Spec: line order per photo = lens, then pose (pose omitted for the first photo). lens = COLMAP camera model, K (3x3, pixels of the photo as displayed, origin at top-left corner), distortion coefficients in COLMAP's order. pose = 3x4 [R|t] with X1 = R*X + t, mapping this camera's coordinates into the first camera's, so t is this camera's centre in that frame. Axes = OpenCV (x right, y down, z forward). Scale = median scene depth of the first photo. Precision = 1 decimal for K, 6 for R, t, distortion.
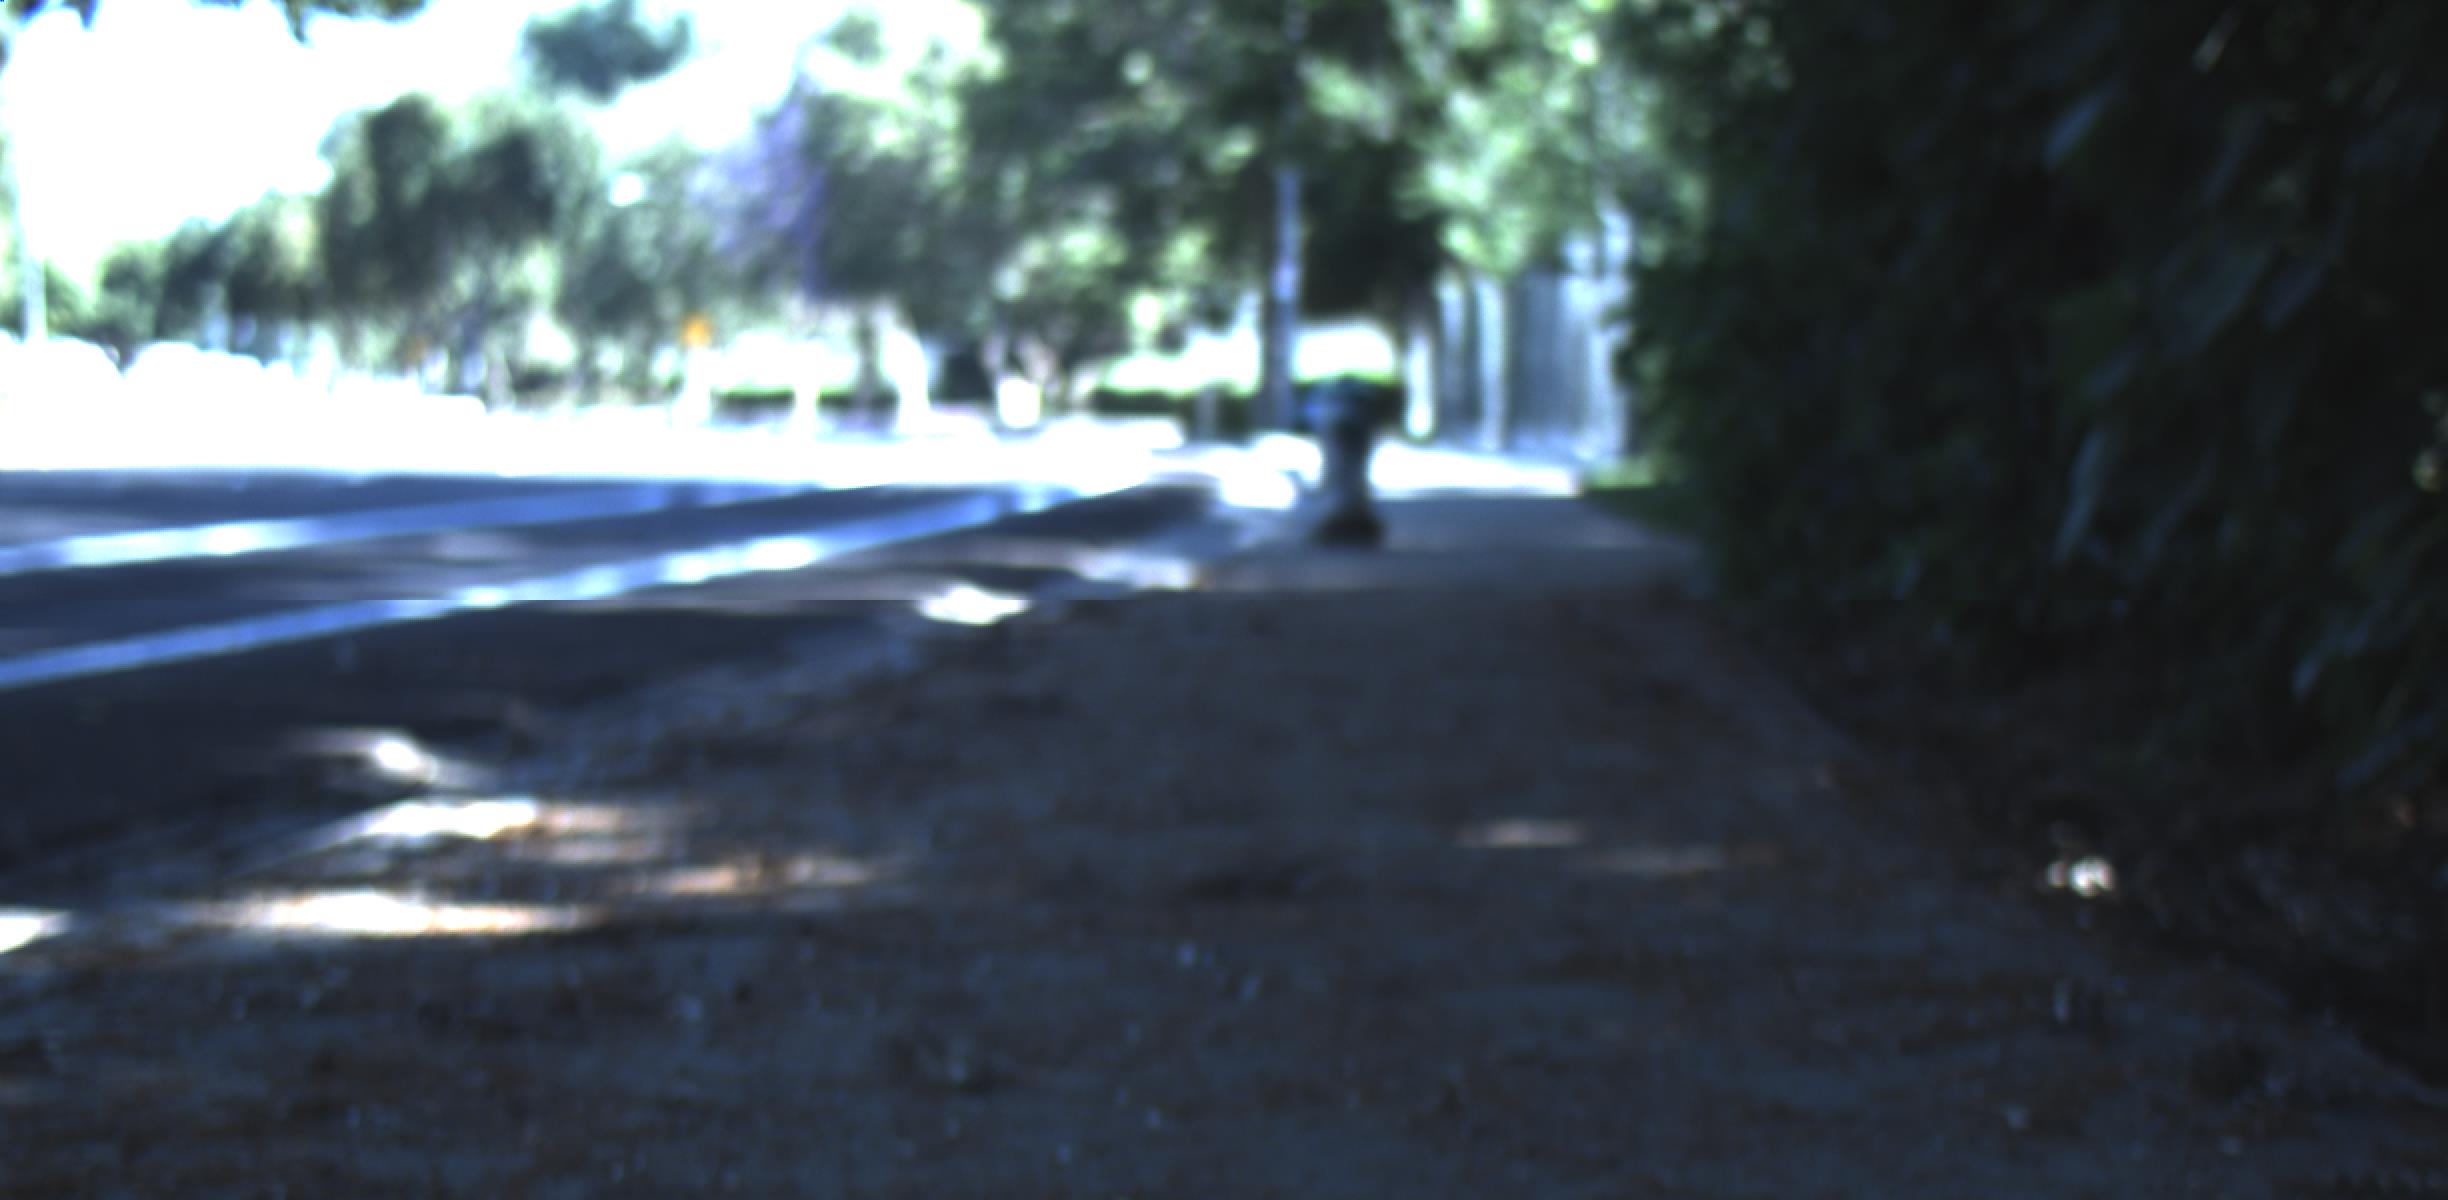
lens RADIAL K [[10145.6, 0, 1226.0], [0, 10145.6, 605.9], [0, 0, 1]] dist [1.169580, 5.293384]
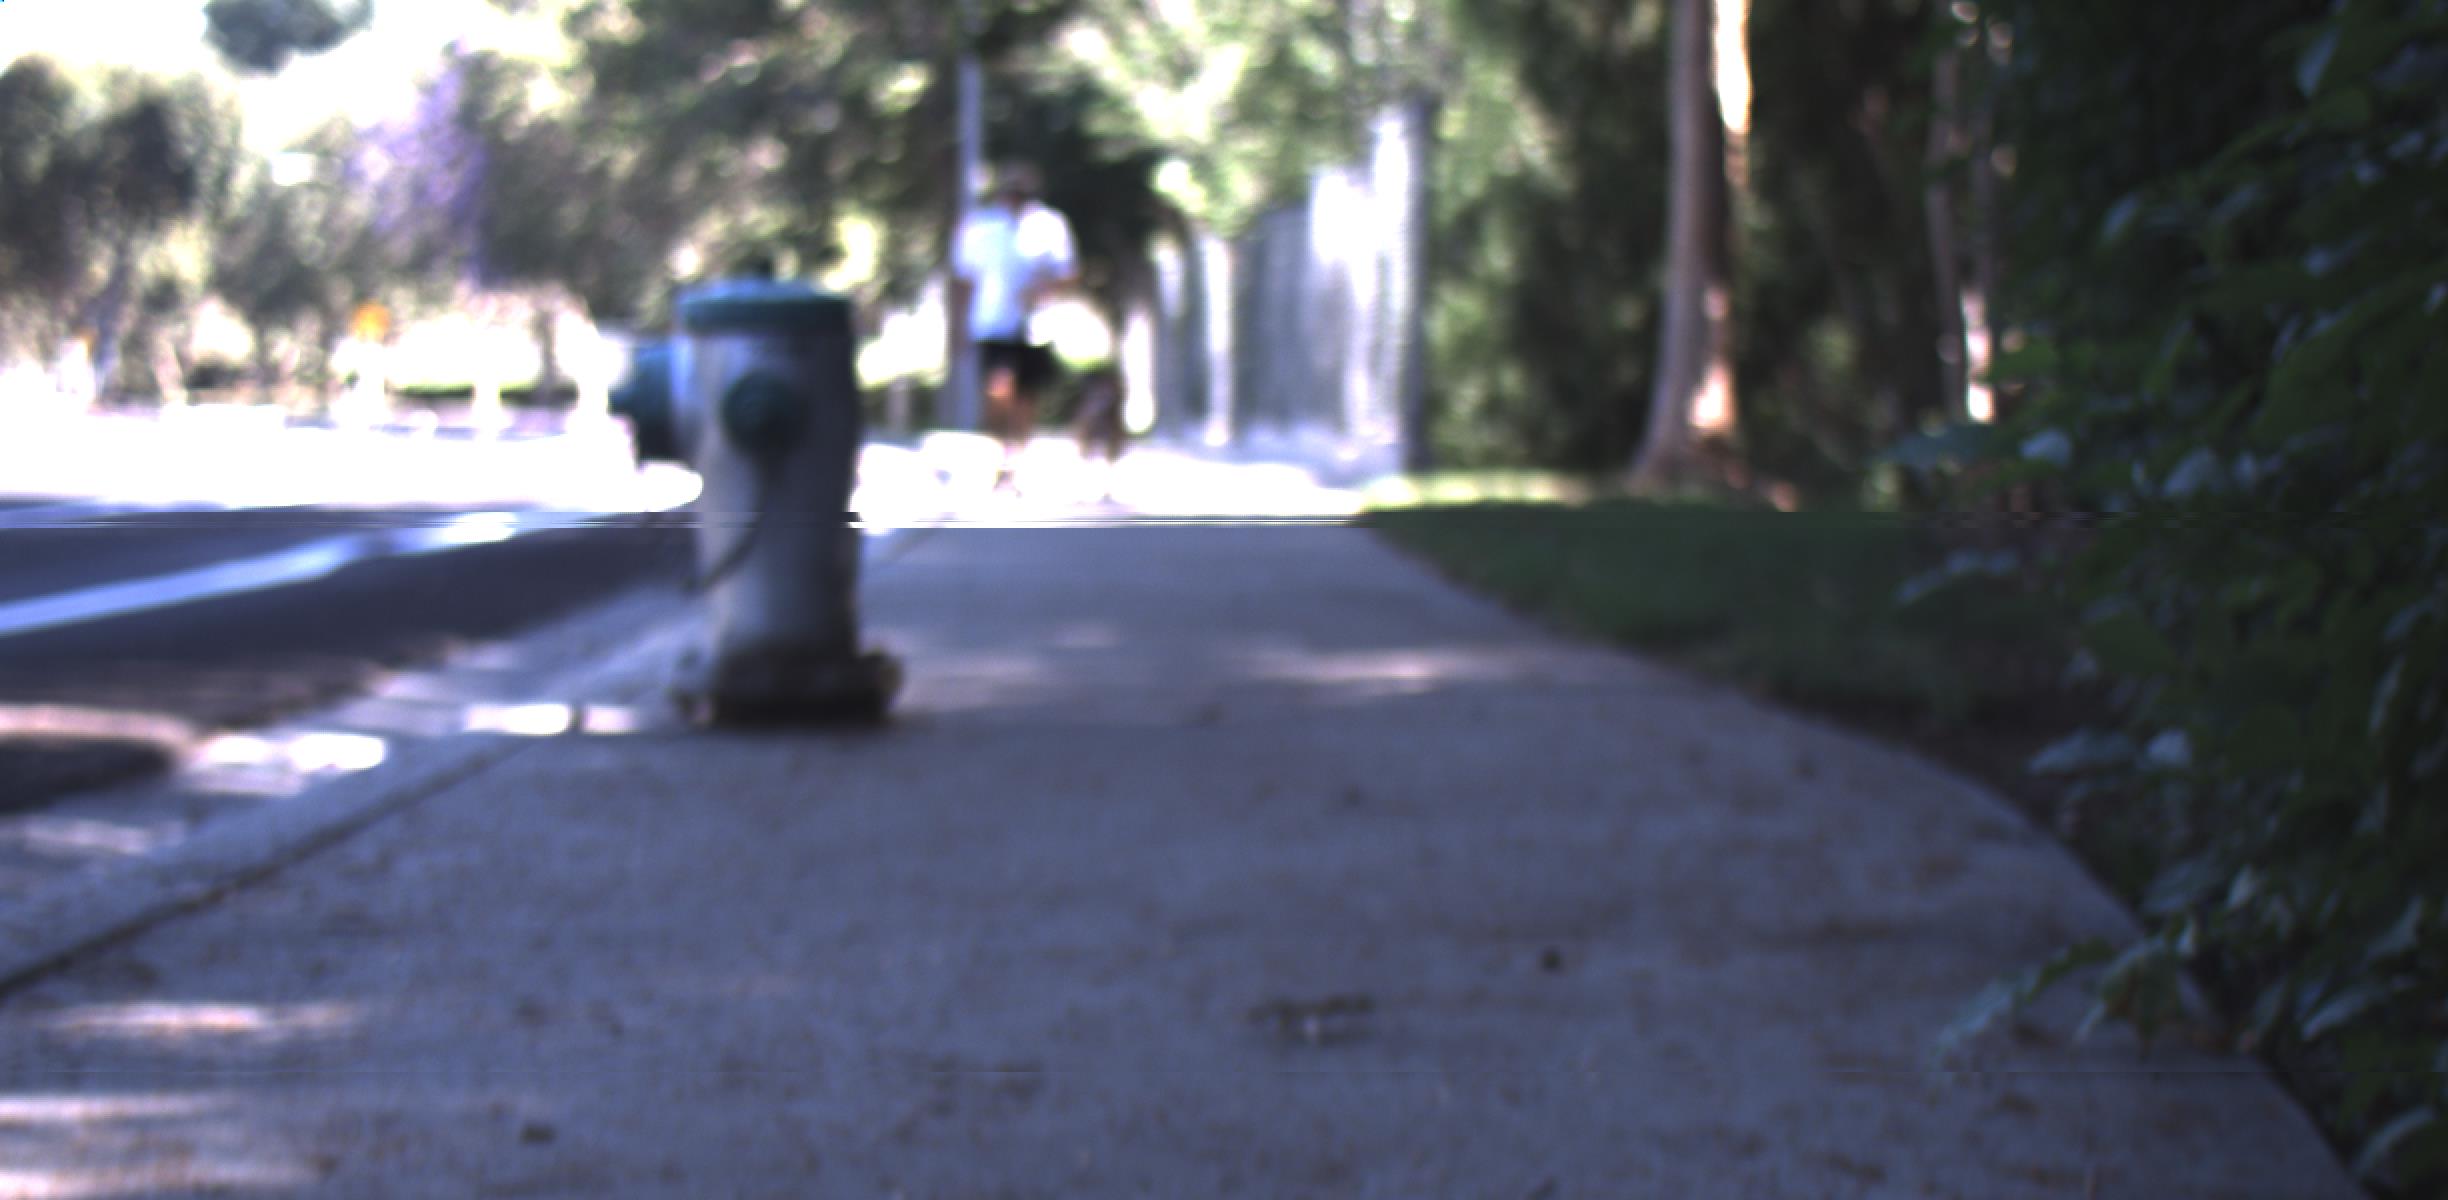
lens RADIAL K [[10126.9, 0, 1225.5], [0, 10126.9, 661.1], [0, 0, 1]] dist [1.320758, 1.220289]
pose [[0.999647, -0.005338, 0.026020, 0.003442], [0.005185, 0.999969, 0.005954, -0.002014], [-0.026051, -0.005817, 0.999644, 0.118983]]
